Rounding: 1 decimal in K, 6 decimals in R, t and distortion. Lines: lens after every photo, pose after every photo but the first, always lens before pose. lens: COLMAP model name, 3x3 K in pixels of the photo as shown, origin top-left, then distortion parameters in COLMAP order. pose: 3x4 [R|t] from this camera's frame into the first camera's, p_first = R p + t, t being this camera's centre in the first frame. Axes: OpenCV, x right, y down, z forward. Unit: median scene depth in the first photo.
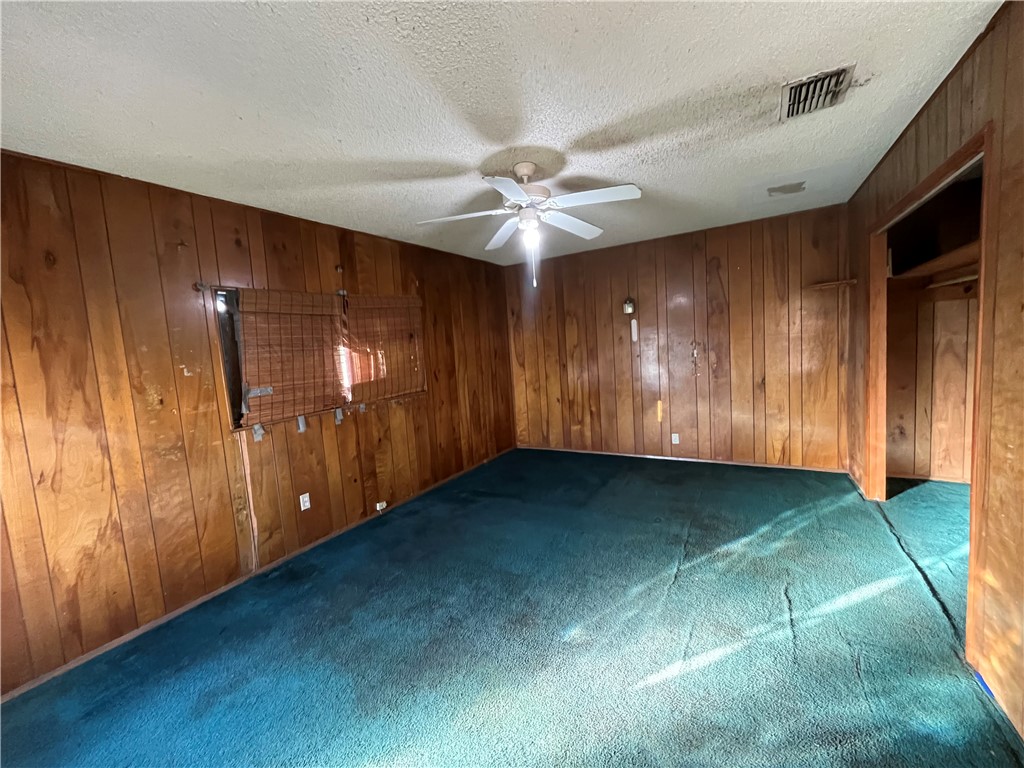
lens RADIAL K [[414.3, 0, 513.3], [0, 414.3, 384.1], [0, 0, 1]] dist [-0.001642, -0.000166]
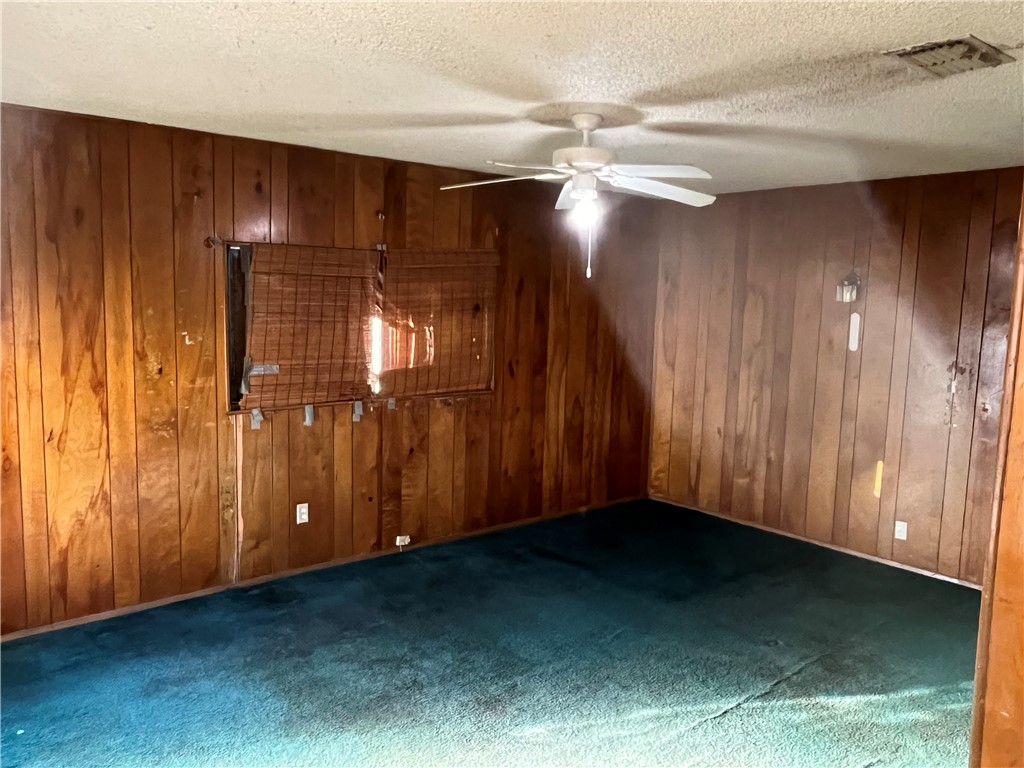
lens RADIAL K [[785.9, 0, 519.6], [0, 785.9, 386.8], [0, 0, 1]] dist [0.003608, 0.001896]
pose [[0.940297, 0.132839, -0.313361, 0.372358], [-0.123460, 0.991105, 0.049682, -0.091700], [0.317174, -0.008029, 0.948333, -0.328126]]
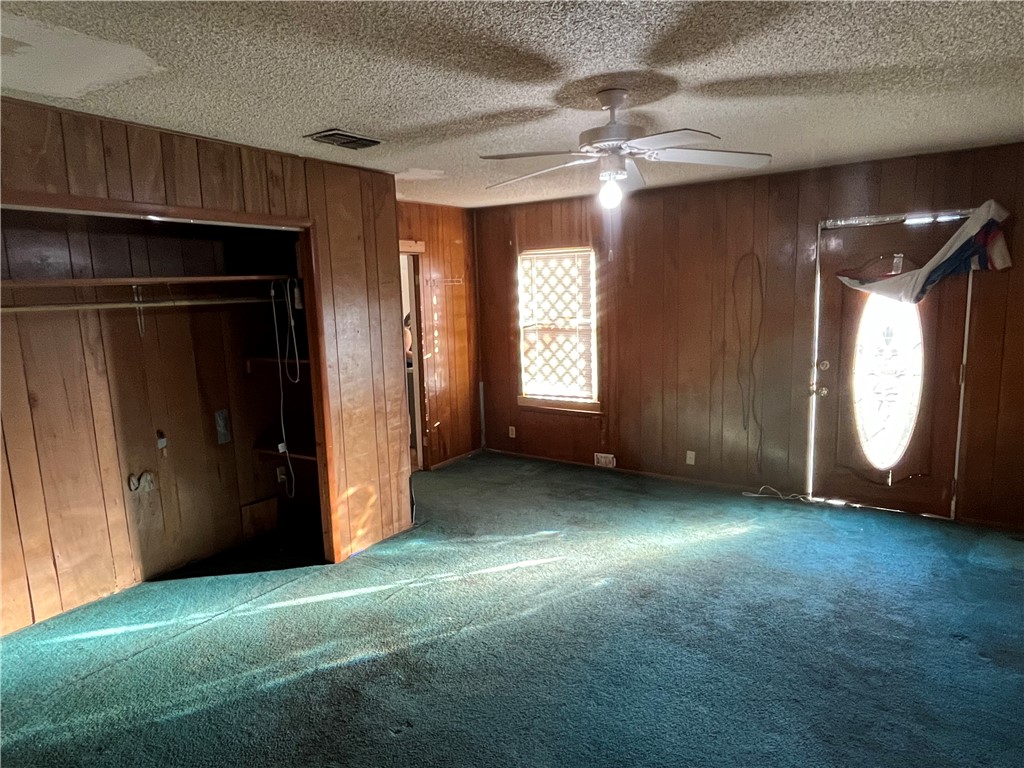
lens RADIAL K [[624.4, 0, 513.5], [0, 624.4, 382.2], [0, 0, 1]] dist [-0.001286, -0.001292]
pose [[-0.992933, 0.095540, 0.070394, 0.151012], [0.109347, 0.967058, 0.229876, -0.279045], [-0.046113, 0.235949, -0.970671, 1.945514]]
